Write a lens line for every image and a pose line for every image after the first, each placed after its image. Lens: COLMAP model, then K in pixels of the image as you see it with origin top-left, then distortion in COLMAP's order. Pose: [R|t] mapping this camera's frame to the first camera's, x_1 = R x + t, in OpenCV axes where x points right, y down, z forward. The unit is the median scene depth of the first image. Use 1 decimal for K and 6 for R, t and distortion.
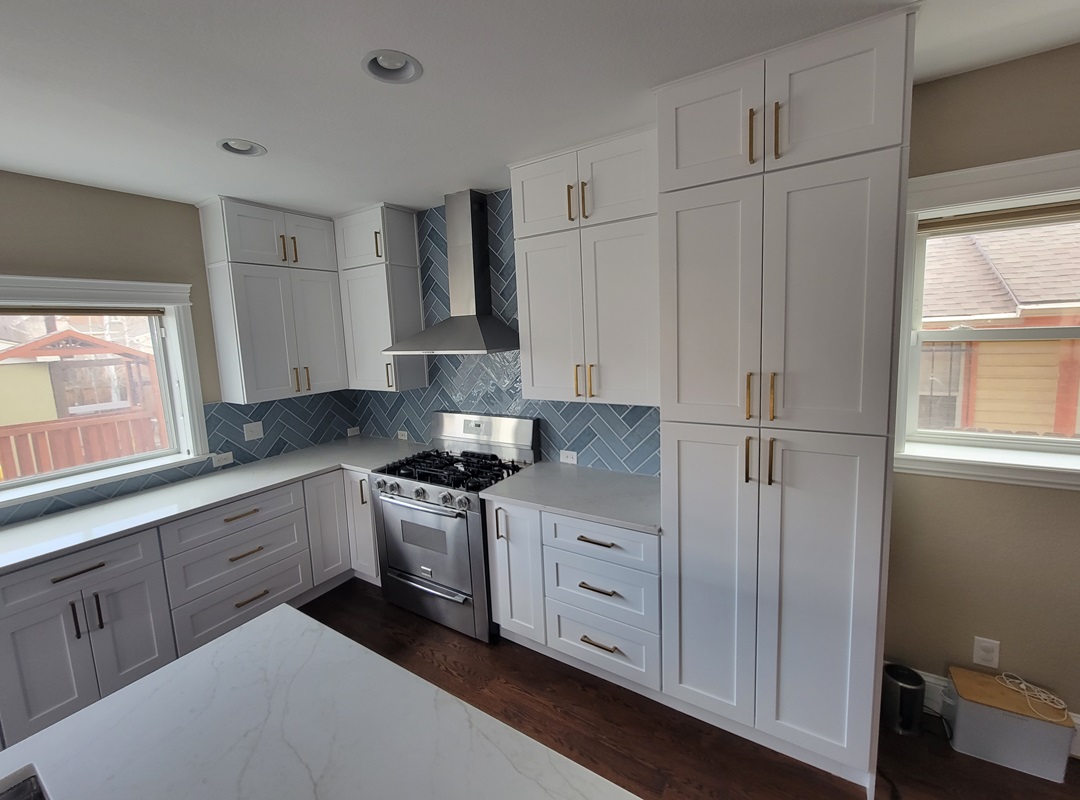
lens RADIAL K [[441.8, 0, 536.6], [0, 441.8, 382.8], [0, 0, 1]] dist [0.000228, -0.002437]
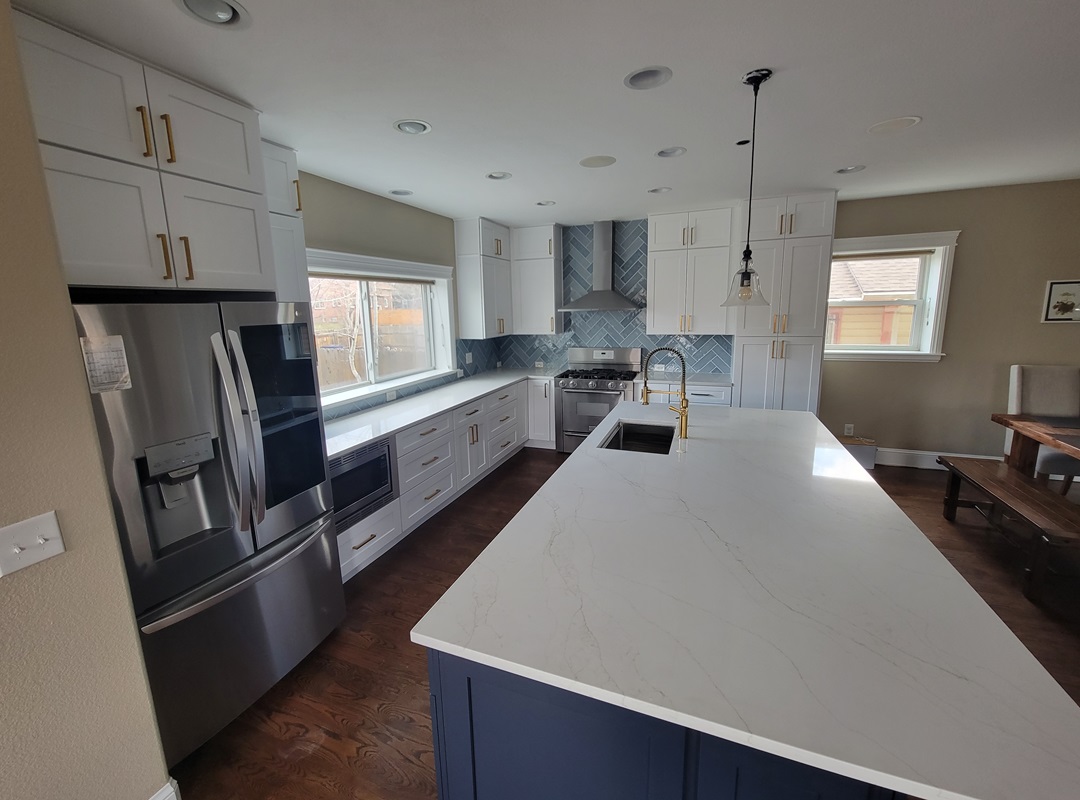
lens RADIAL K [[441.8, 0, 536.0], [0, 441.8, 384.0], [0, 0, 1]] dist [0.000228, -0.002437]
pose [[0.981030, -0.014641, 0.193302, -0.823711], [0.005243, 0.998783, 0.049041, 0.145145], [-0.193785, -0.047097, 0.979913, -0.754341]]
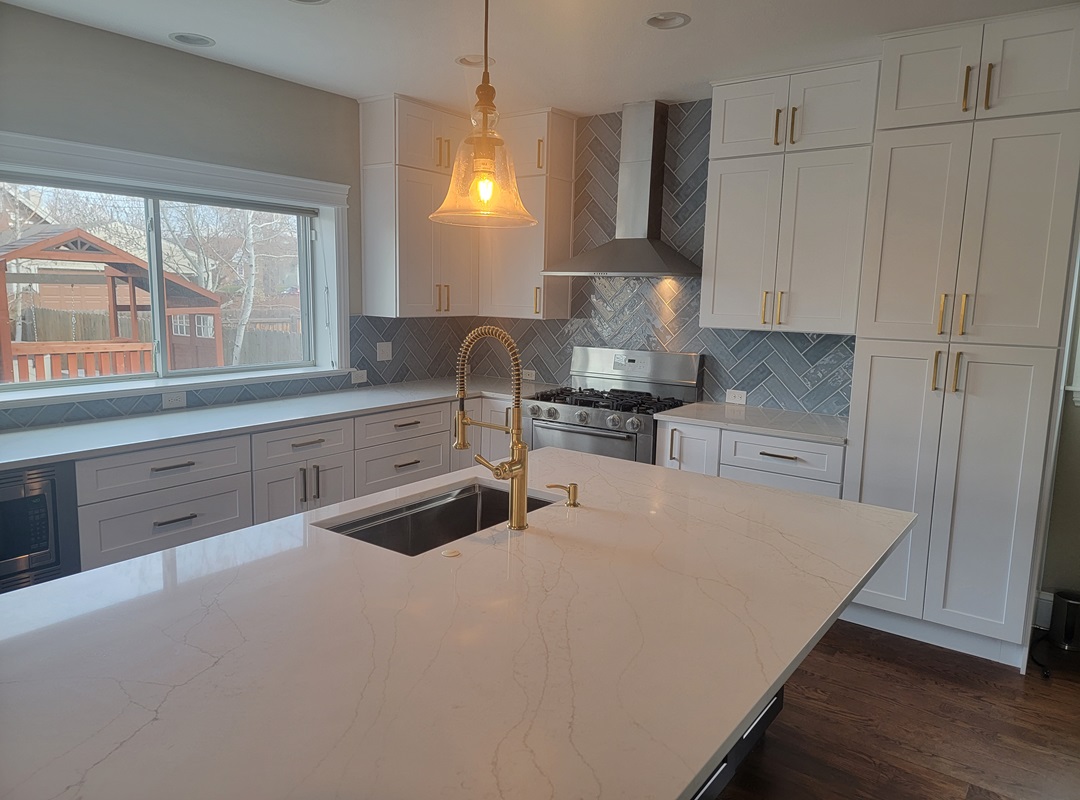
lens RADIAL K [[745.5, 0, 535.9], [0, 745.5, 401.1], [0, 0, 1]] dist [0.075378, -0.058050]
pose [[0.995322, 0.075164, -0.060697, -0.258025], [-0.073151, 0.996716, 0.034721, 0.156108], [0.063108, -0.030118, 0.997552, -0.618095]]
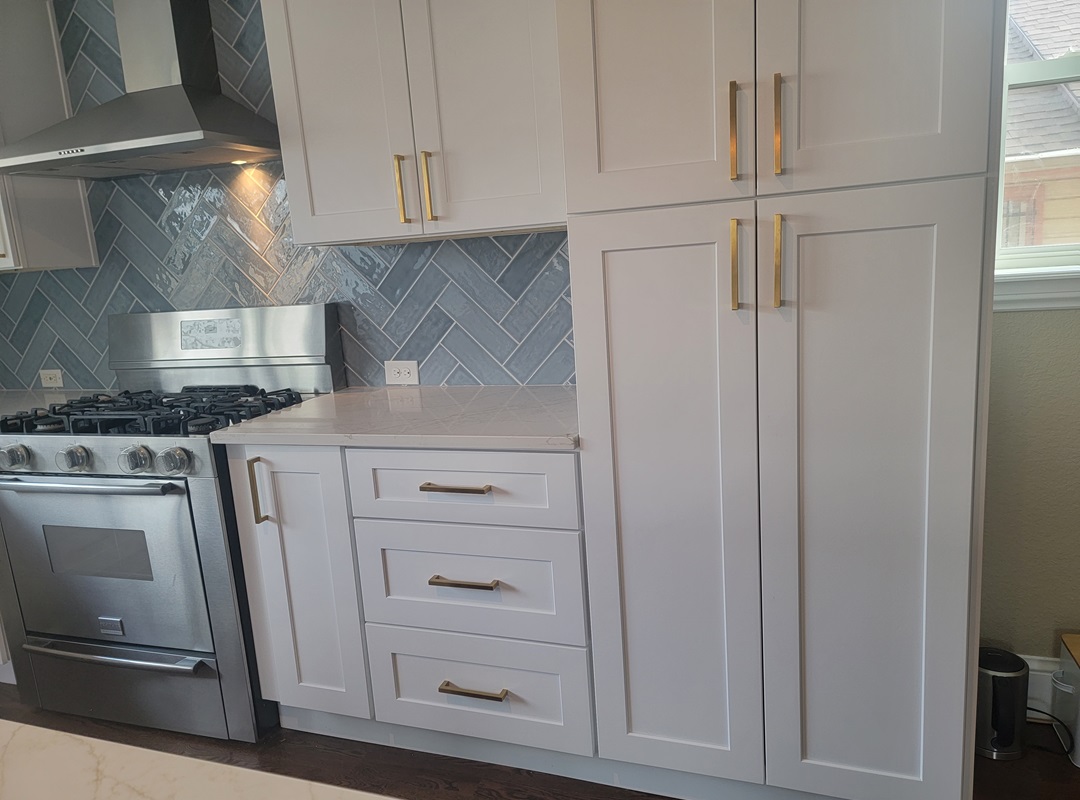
lens RADIAL K [[745.5, 0, 527.1], [0, 745.5, 403.2], [0, 0, 1]] dist [0.075378, -0.058050]
pose [[0.975400, -0.066224, 0.210260, 0.029849], [0.053716, 0.996461, 0.064656, 0.158205], [-0.213798, -0.051771, 0.975505, 0.117430]]
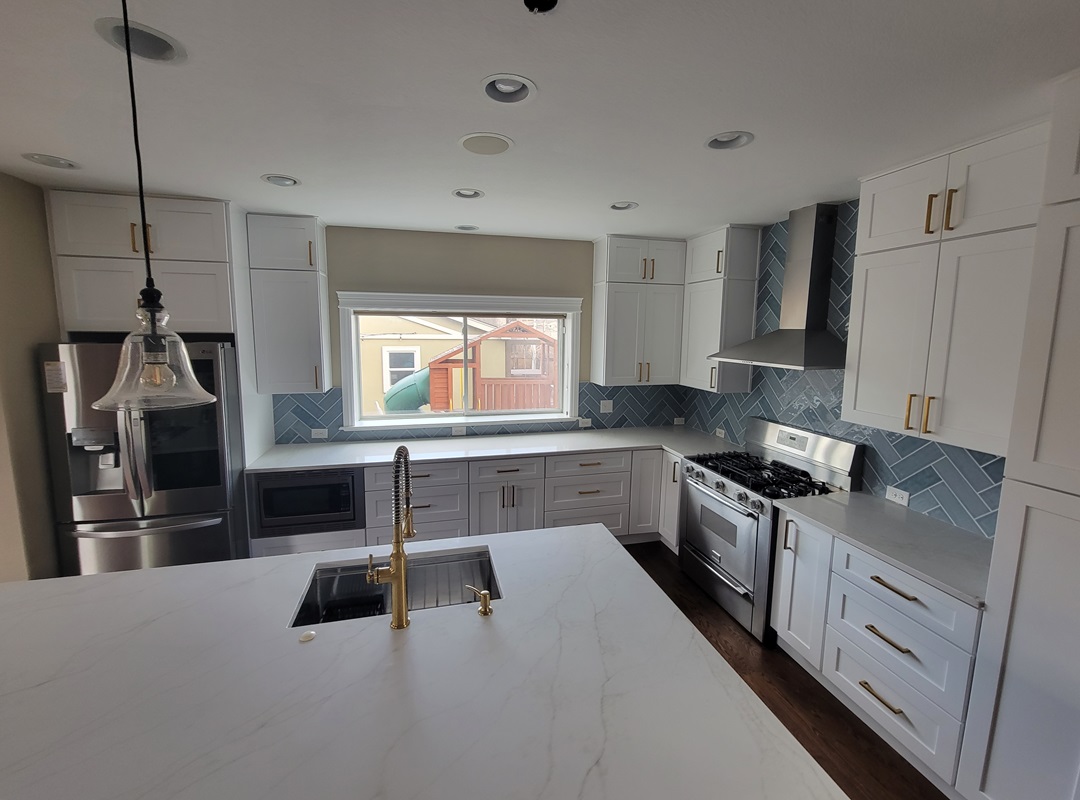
lens RADIAL K [[441.8, 0, 537.3], [0, 441.8, 383.1], [0, 0, 1]] dist [0.000228, -0.002437]
pose [[0.723027, 0.133192, -0.677858, 0.122346], [-0.122698, 0.990396, 0.063728, -0.023270], [0.679836, 0.037094, 0.732426, -0.145169]]
